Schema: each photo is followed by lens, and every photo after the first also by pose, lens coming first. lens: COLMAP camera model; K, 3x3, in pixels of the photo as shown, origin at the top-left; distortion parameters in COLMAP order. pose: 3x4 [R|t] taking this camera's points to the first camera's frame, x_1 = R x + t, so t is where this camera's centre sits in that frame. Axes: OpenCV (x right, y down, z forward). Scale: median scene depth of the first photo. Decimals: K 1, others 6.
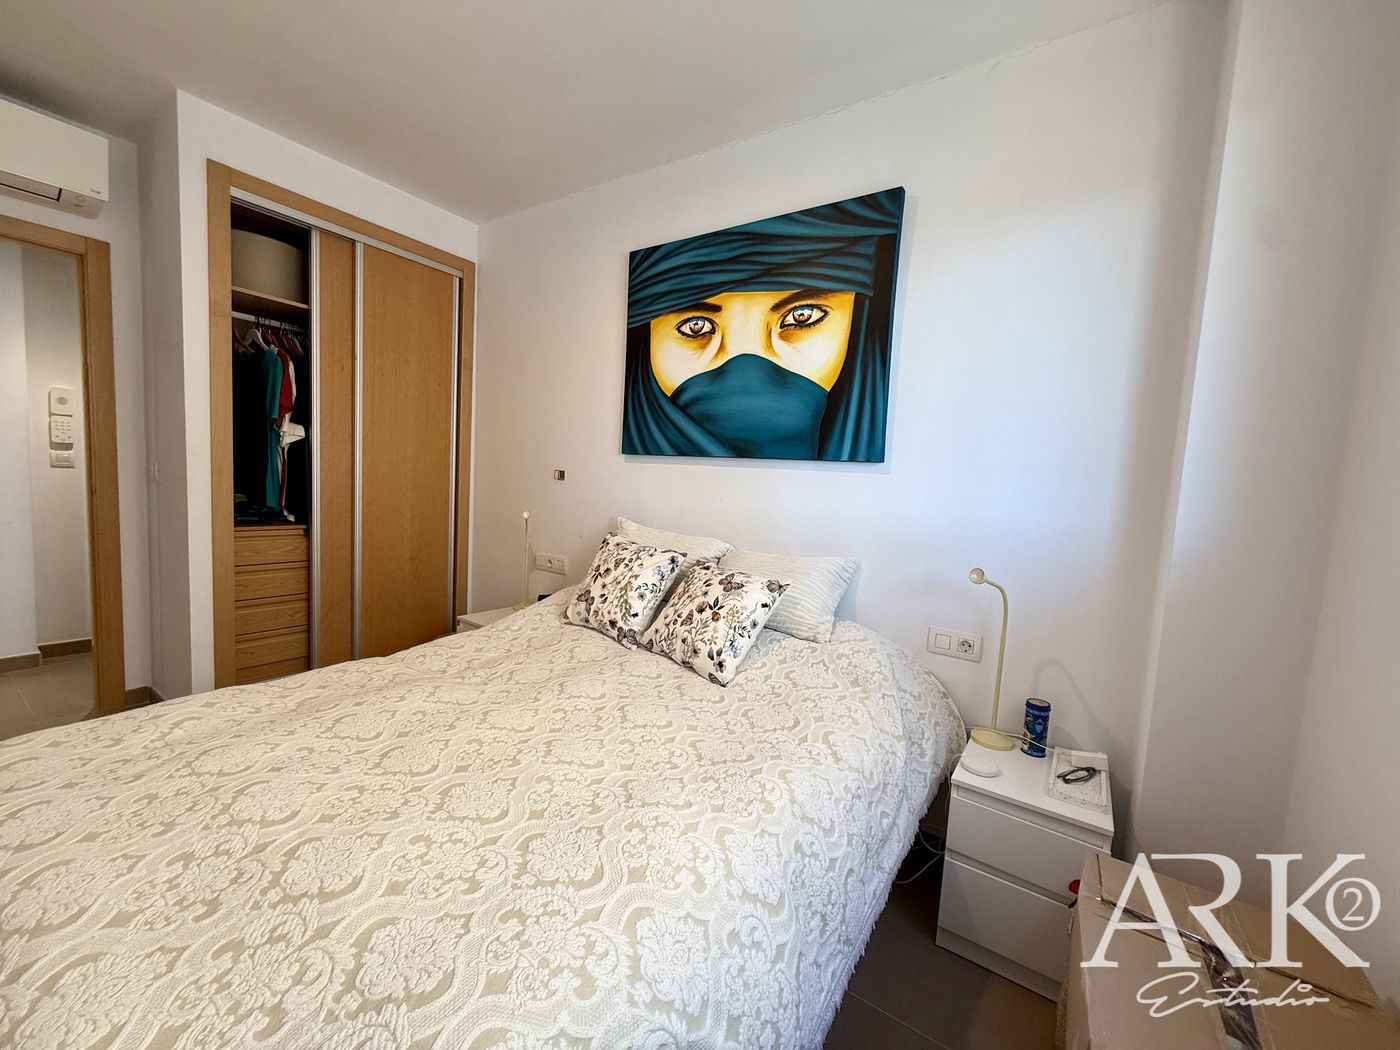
lens RADIAL K [[554.4, 0, 701.3], [0, 554.4, 521.0], [0, 0, 1]] dist [-0.001548, 0.000343]
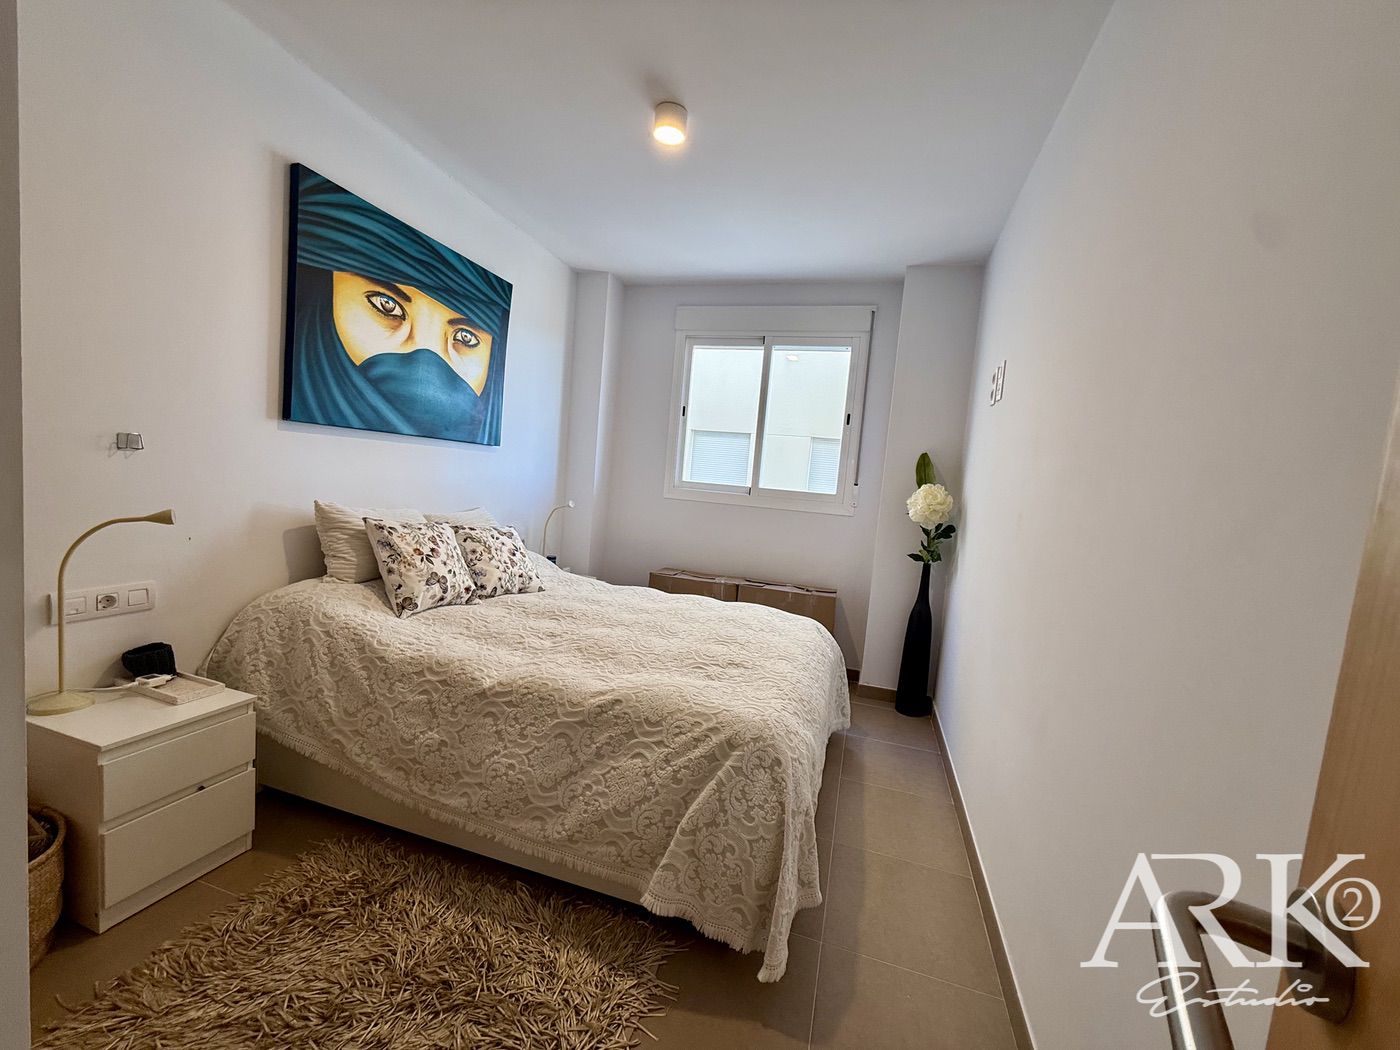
lens RADIAL K [[554.4, 0, 700.3], [0, 554.4, 526.0], [0, 0, 1]] dist [-0.001548, 0.000343]
pose [[-0.280996, -0.157564, 0.946686, -1.227543], [-0.015862, 0.987058, 0.159576, -0.124239], [-0.959578, 0.029824, -0.279859, 0.762608]]
